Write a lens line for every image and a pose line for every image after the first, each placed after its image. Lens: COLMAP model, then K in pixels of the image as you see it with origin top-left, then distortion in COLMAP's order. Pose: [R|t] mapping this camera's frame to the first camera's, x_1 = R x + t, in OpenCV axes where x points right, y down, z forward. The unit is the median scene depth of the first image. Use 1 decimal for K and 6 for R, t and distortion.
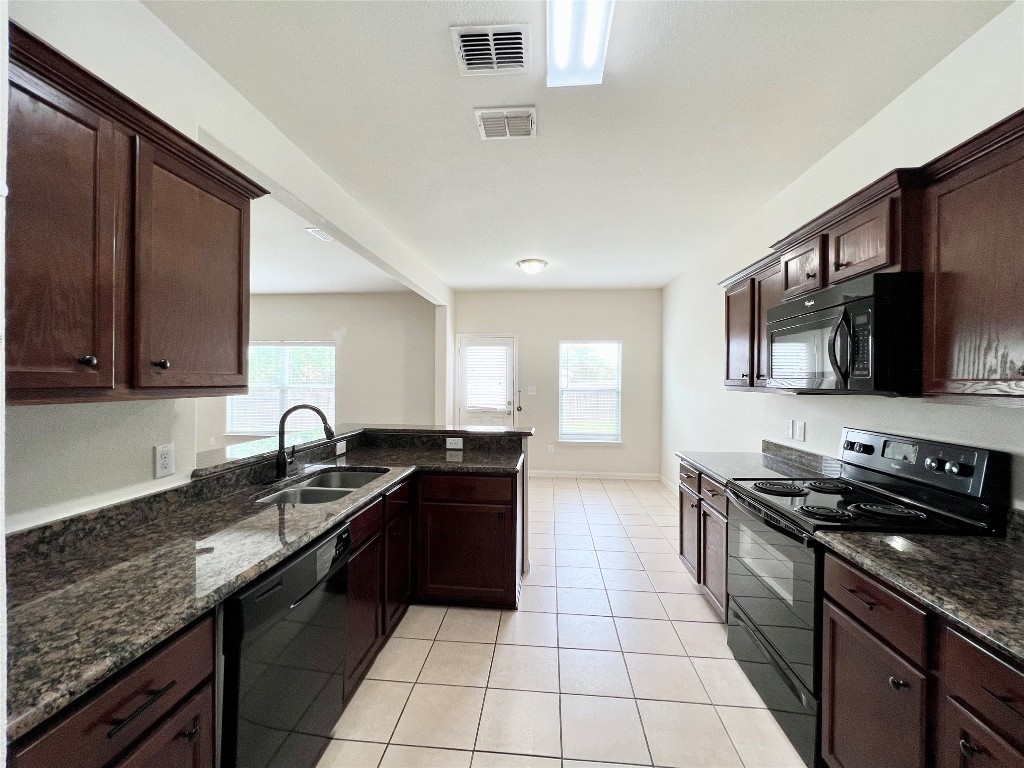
lens RADIAL K [[430.9, 0, 510.9], [0, 430.9, 384.9], [0, 0, 1]] dist [0.001534, 0.000625]
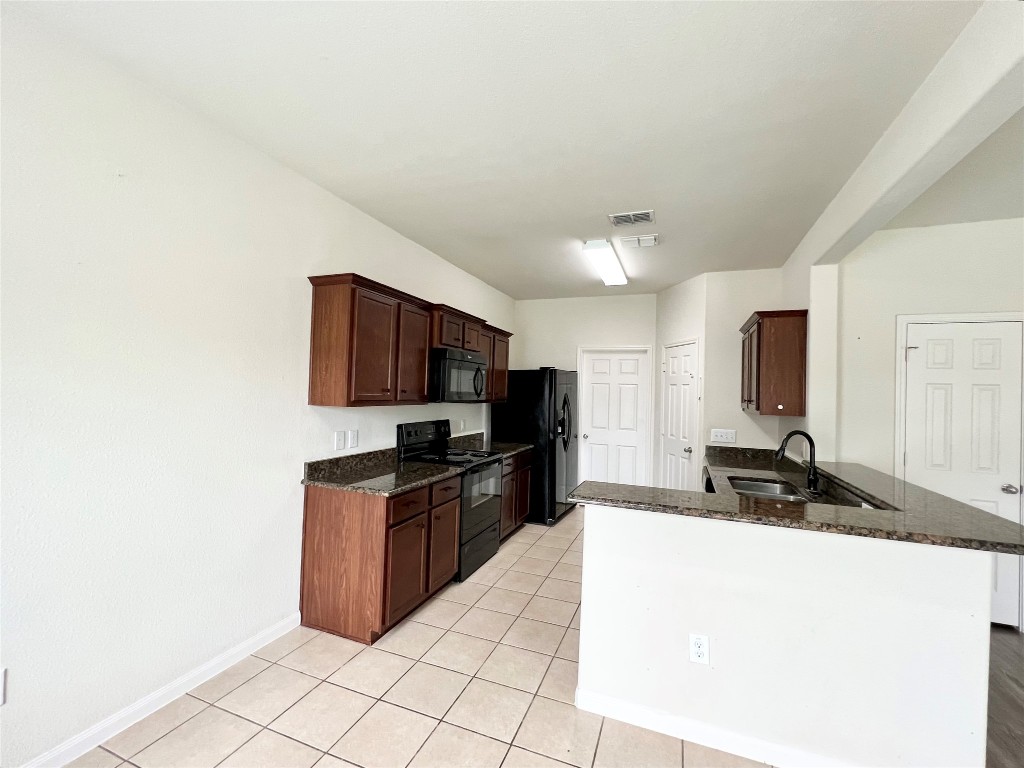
lens RADIAL K [[445.9, 0, 509.5], [0, 445.9, 381.8], [0, 0, 1]] dist [-0.000587, -0.000091]
pose [[-0.961953, -0.027551, 0.271822, -0.015238], [-0.031300, 0.999465, -0.009465, -0.019835], [-0.271416, -0.017613, -0.962301, 0.871877]]
